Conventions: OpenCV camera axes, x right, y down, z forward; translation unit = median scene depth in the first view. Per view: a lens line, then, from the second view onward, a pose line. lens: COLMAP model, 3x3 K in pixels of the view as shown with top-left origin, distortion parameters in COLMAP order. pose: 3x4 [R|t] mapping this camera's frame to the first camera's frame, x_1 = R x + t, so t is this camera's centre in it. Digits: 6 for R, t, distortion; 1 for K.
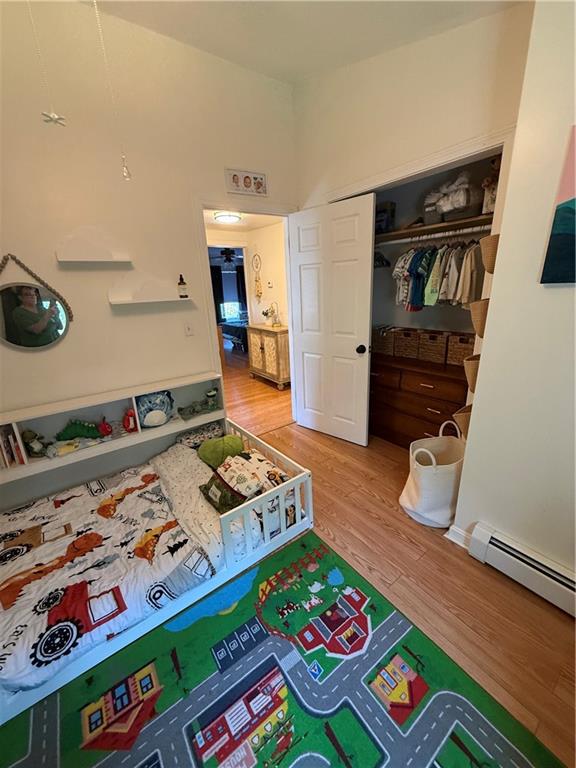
lens RADIAL K [[305.7, 0, 288.4], [0, 305.7, 381.4], [0, 0, 1]] dist [0.000502, 0.000652]
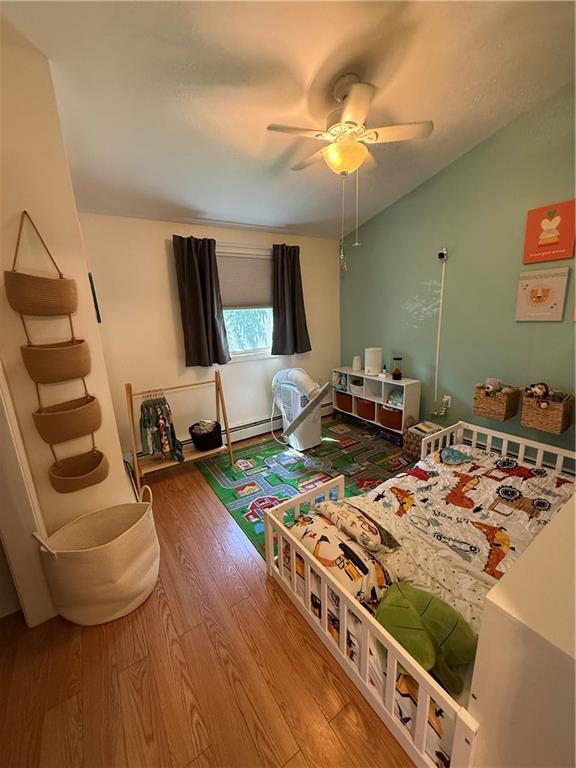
lens RADIAL K [[305.7, 0, 288.5], [0, 305.7, 384.6], [0, 0, 1]] dist [0.000502, 0.000652]
pose [[-0.994815, 0.070206, 0.073579, -0.111421], [0.098112, 0.852995, 0.512614, -0.571979], [-0.026774, 0.517175, -0.855461, 1.875522]]
